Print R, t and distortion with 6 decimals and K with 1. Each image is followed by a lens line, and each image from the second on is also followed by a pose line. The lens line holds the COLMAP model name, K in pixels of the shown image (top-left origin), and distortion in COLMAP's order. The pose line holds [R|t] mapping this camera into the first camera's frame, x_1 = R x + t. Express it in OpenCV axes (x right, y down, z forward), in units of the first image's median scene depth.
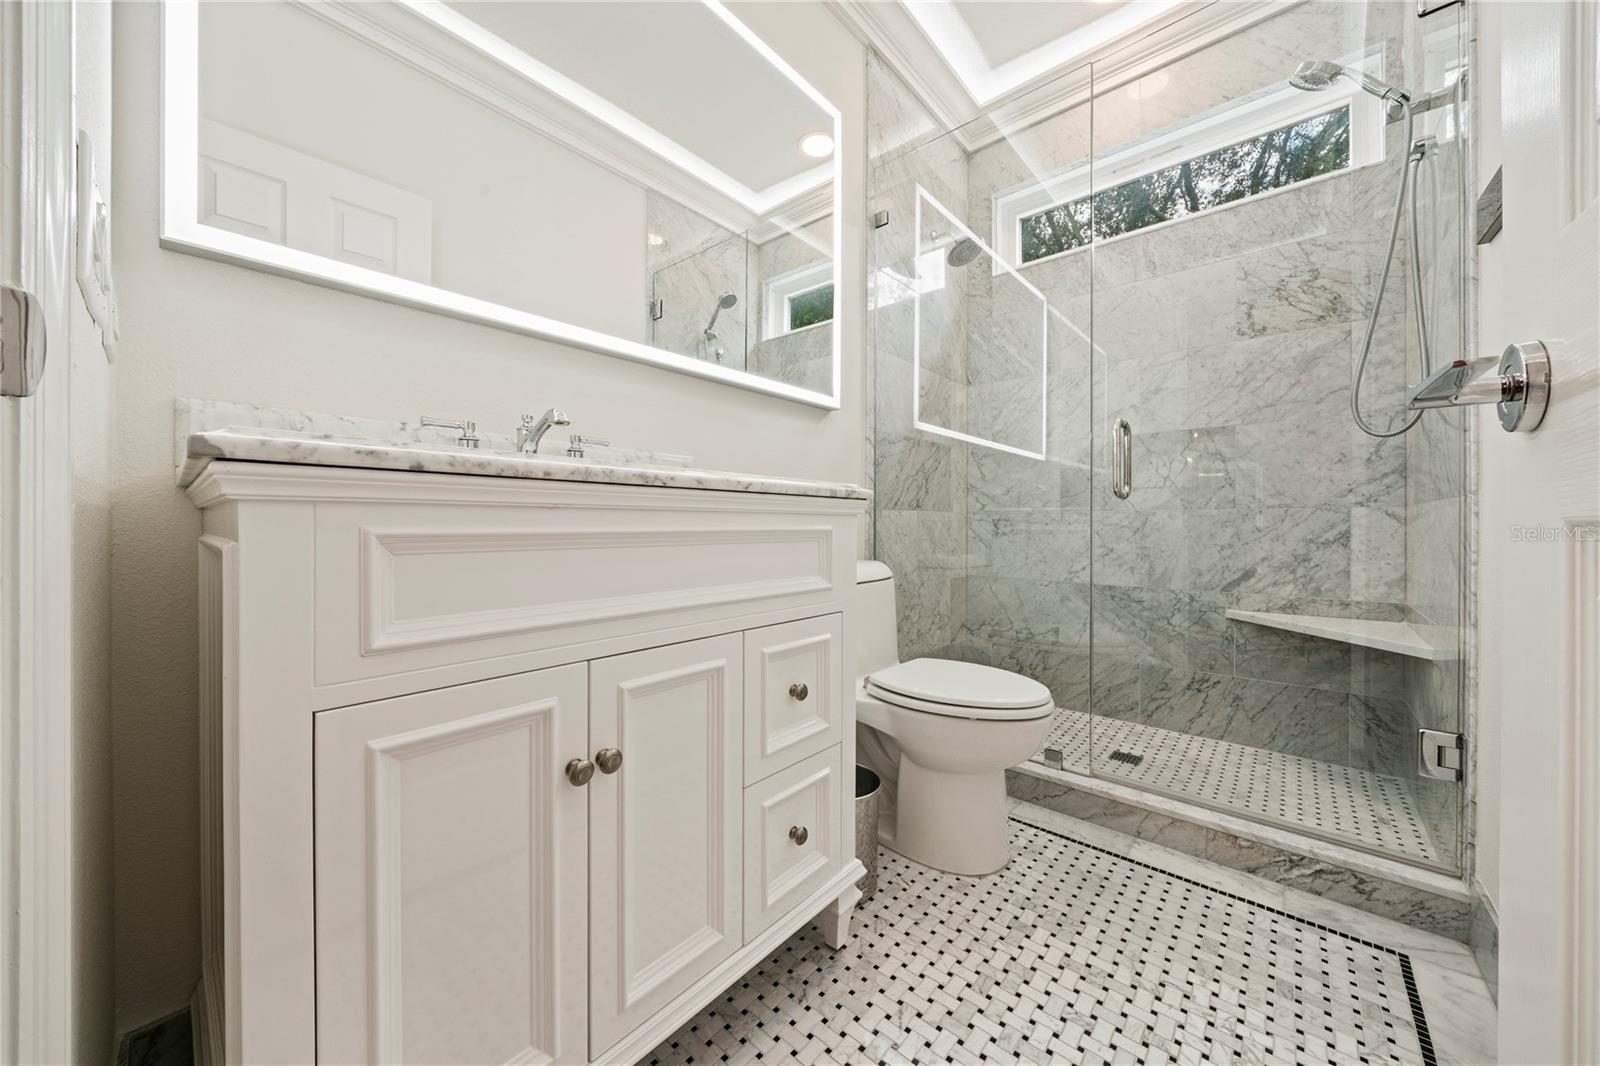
lens RADIAL K [[553.6, 0, 808.6], [0, 553.6, 532.7], [0, 0, 1]] dist [-0.004820, -0.000097]
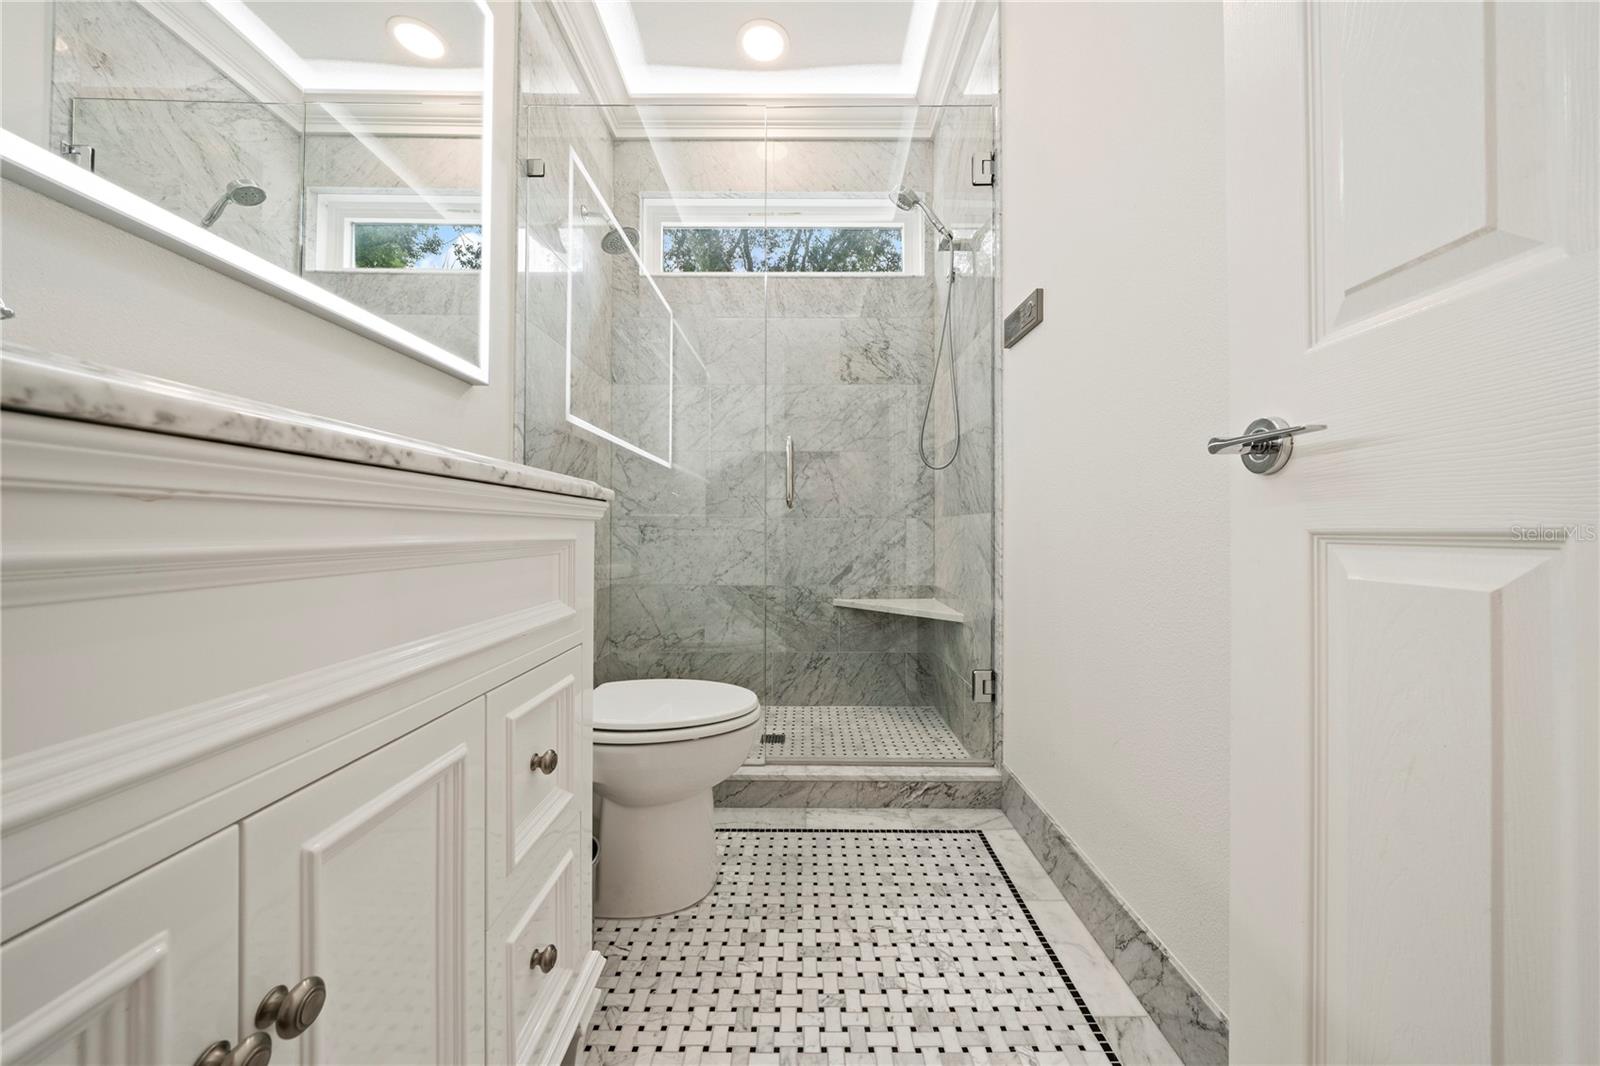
lens RADIAL K [[553.6, 0, 808.6], [0, 553.6, 532.7], [0, 0, 1]] dist [-0.004820, -0.000097]
pose [[0.758385, -0.003366, 0.651798, -0.106365], [0.009861, 0.999931, -0.006309, -0.003076], [-0.651732, 0.011211, 0.758366, 0.101904]]
